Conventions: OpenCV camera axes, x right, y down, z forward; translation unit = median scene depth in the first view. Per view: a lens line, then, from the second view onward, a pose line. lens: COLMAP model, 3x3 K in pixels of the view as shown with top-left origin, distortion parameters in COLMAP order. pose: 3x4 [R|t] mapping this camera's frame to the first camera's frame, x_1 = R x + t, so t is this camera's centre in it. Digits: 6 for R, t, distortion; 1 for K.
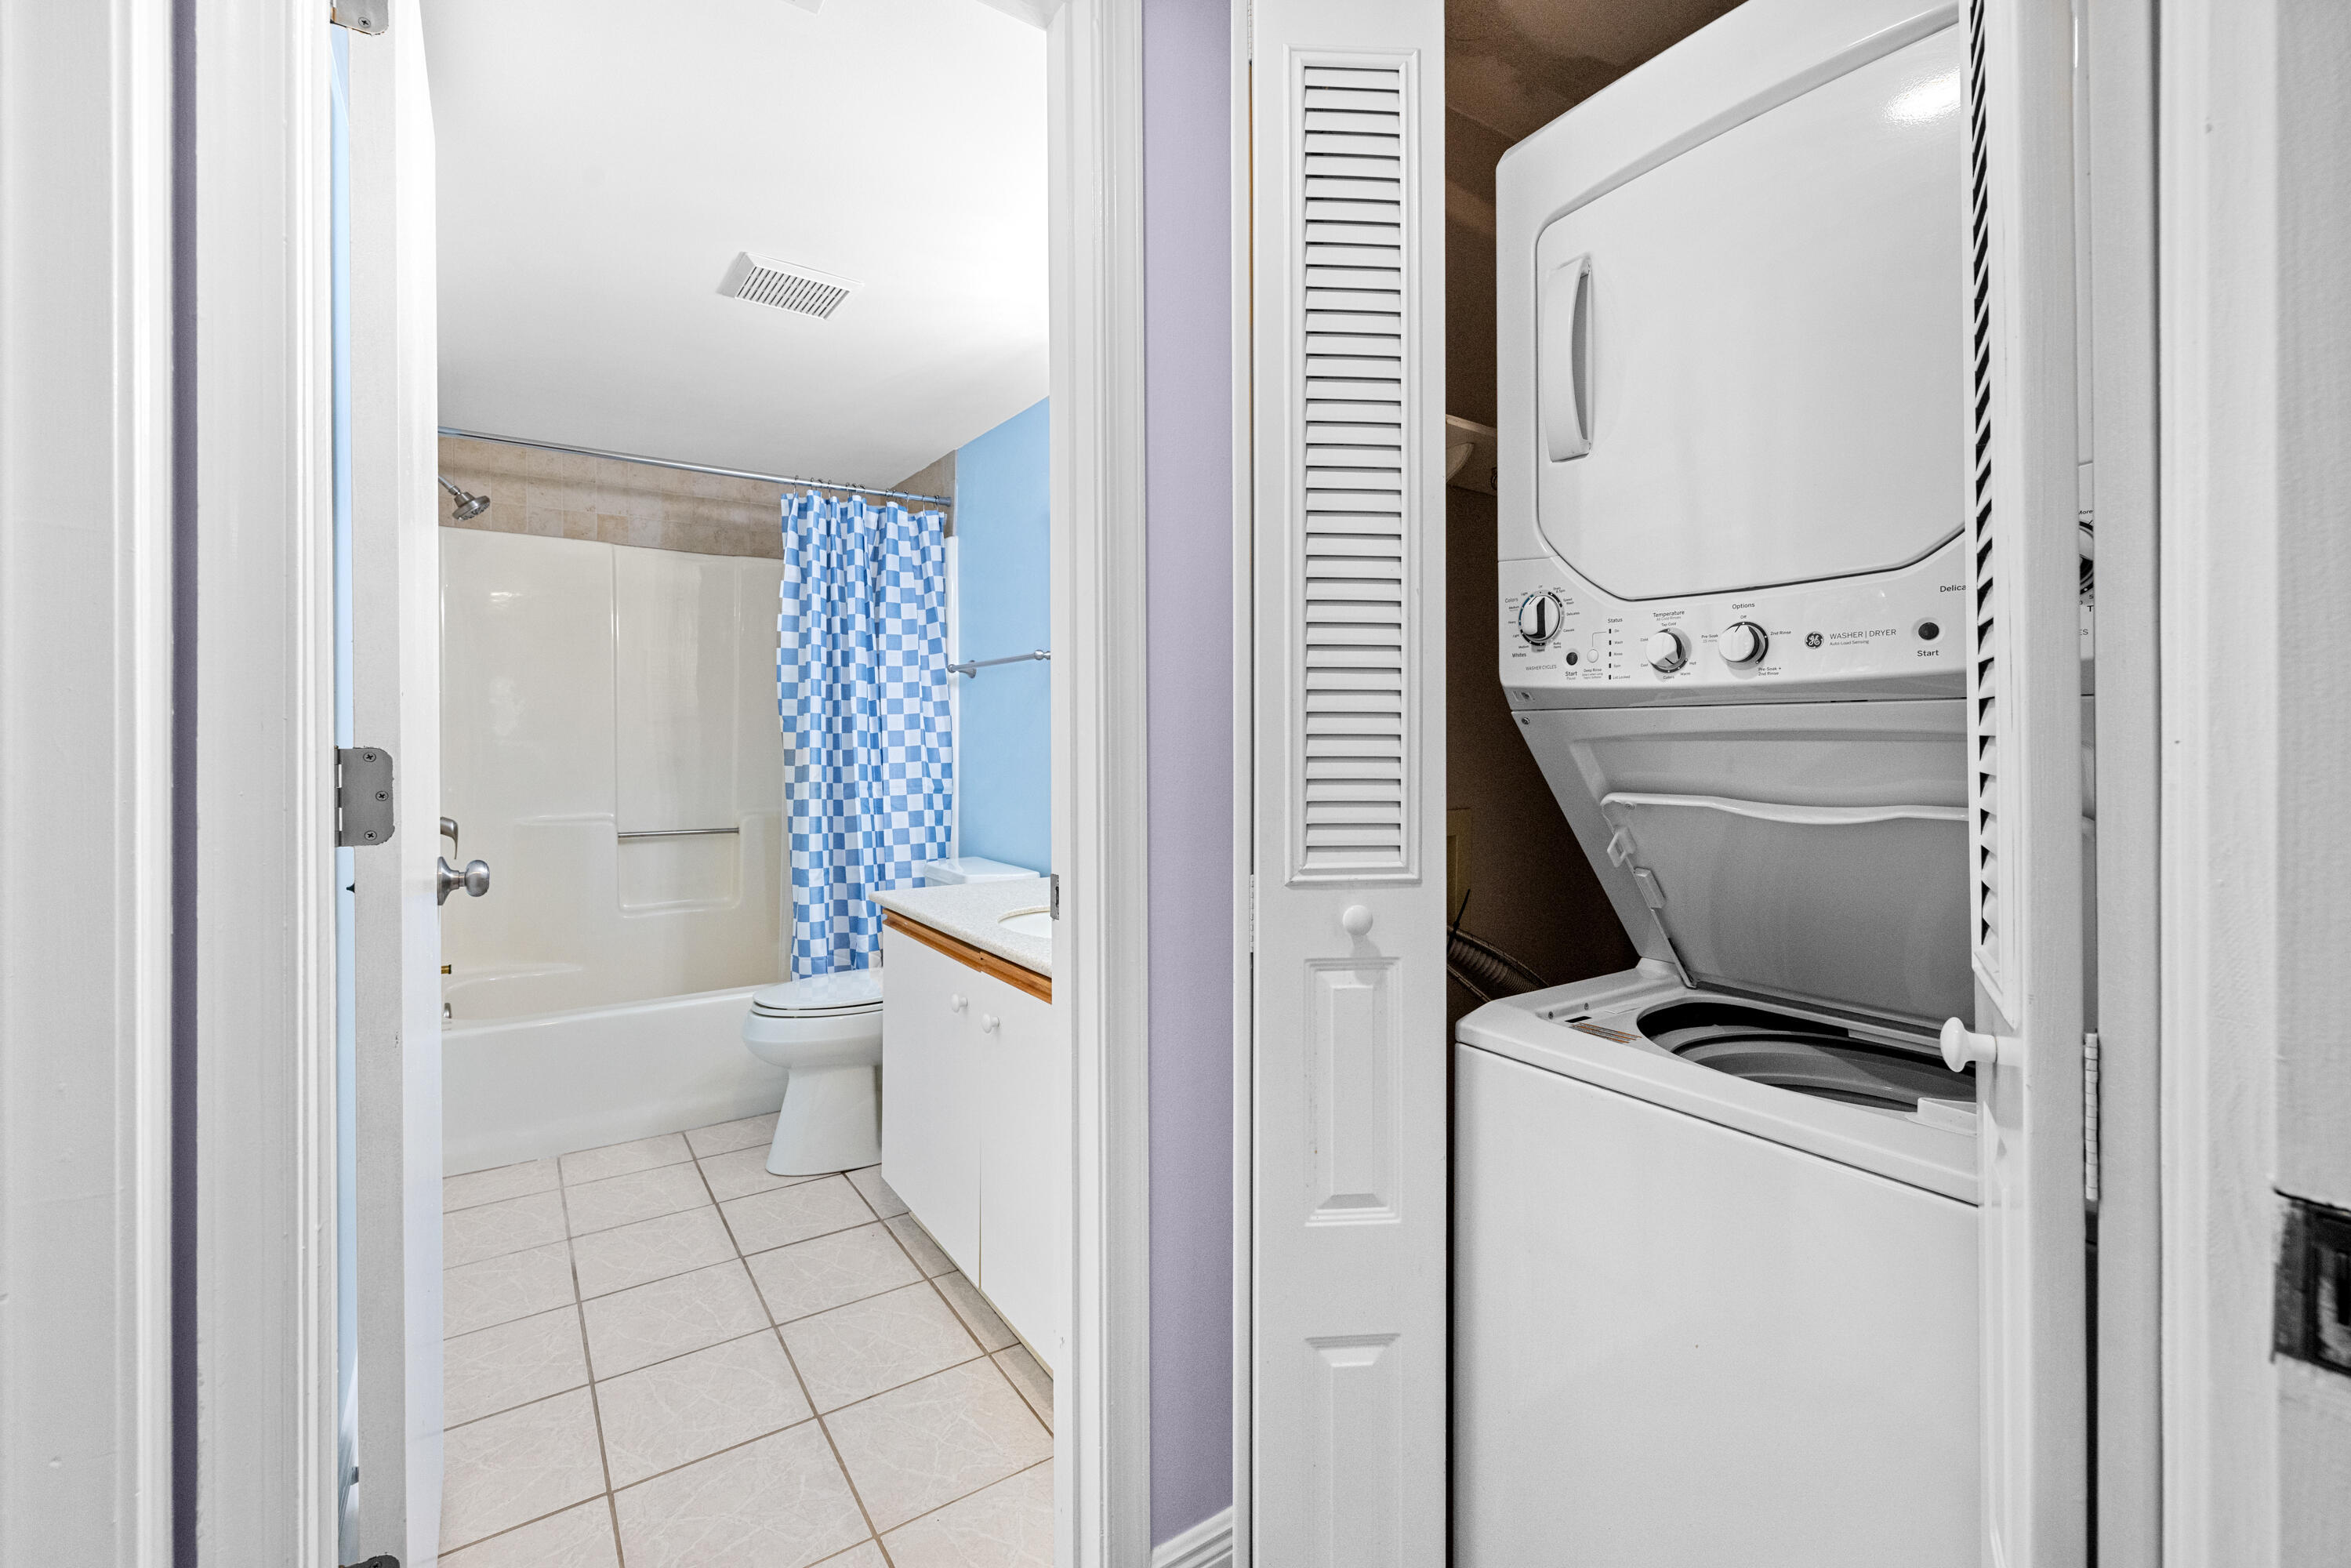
lens RADIAL K [[1012.0, 0, 1179.9], [0, 1012.0, 721.6], [0, 0, 1]] dist [-0.000135, 0.000044]
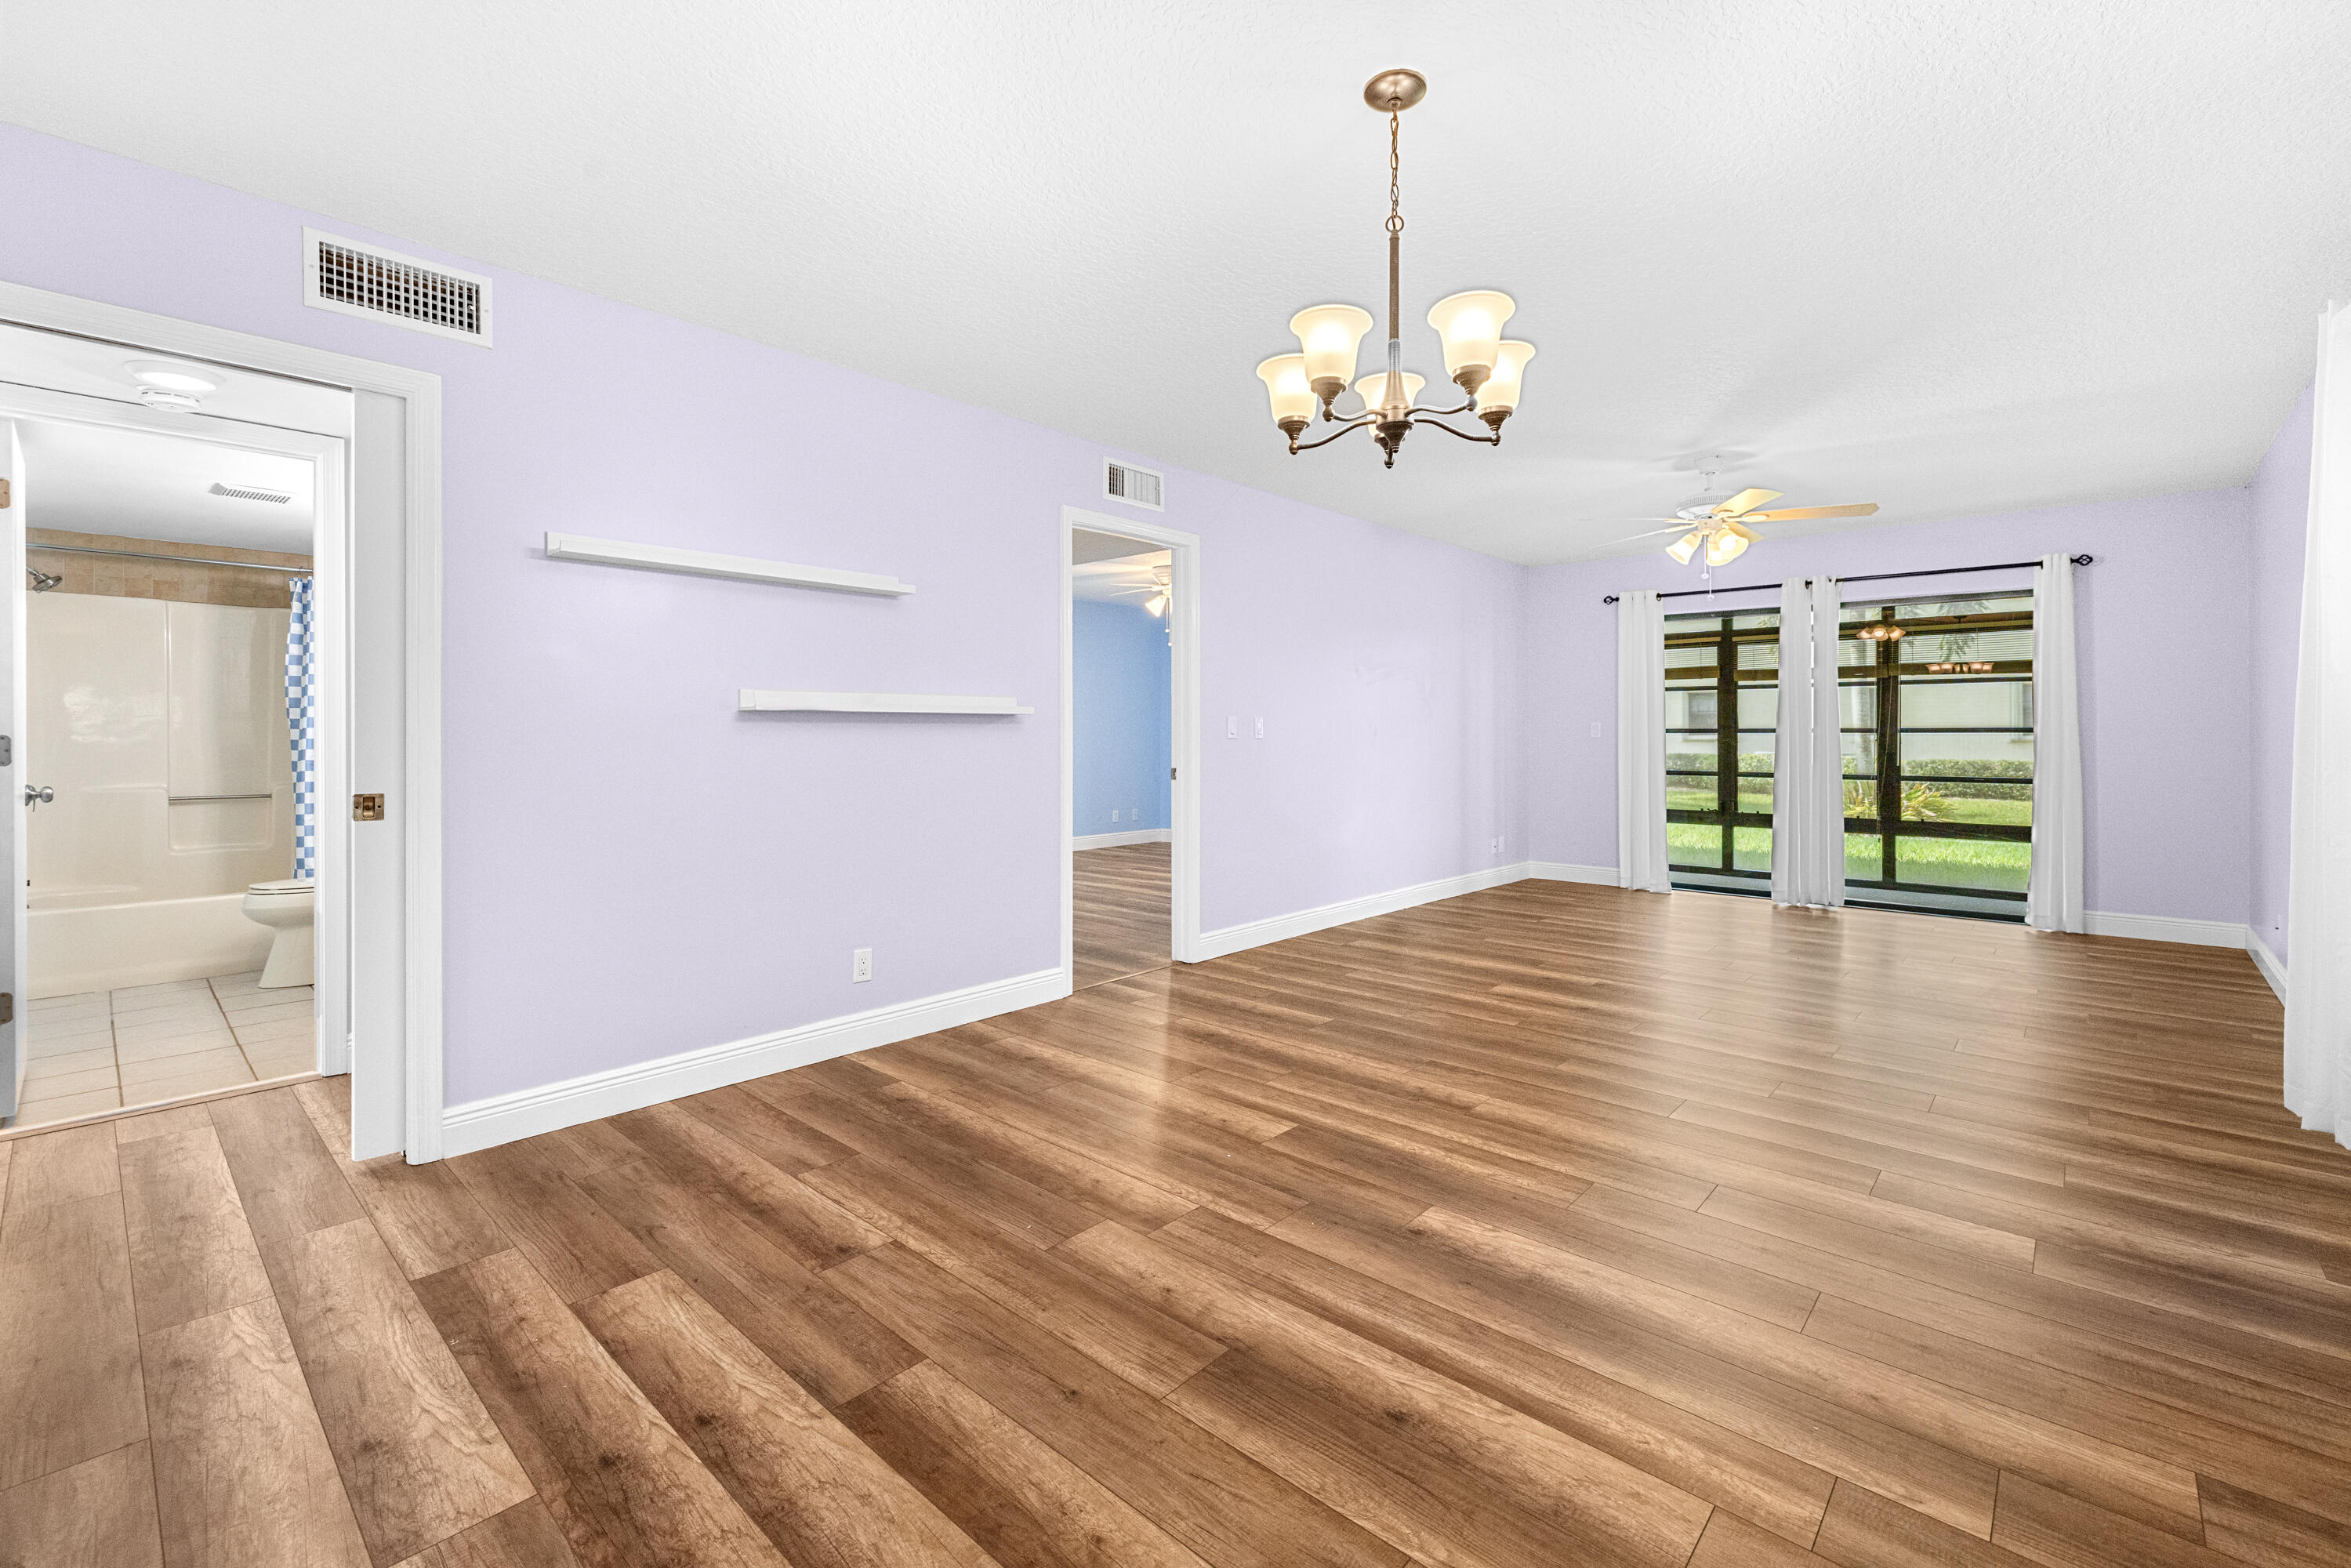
lens RADIAL K [[1012.0, 0, 1179.9], [0, 1012.0, 721.6], [0, 0, 1]] dist [-0.000135, 0.000044]
pose [[0.973748, 0.007561, 0.227504, 0.549318], [-0.007593, 0.999971, -0.000733, -0.009654], [-0.227503, -0.001013, 0.973777, -0.778749]]
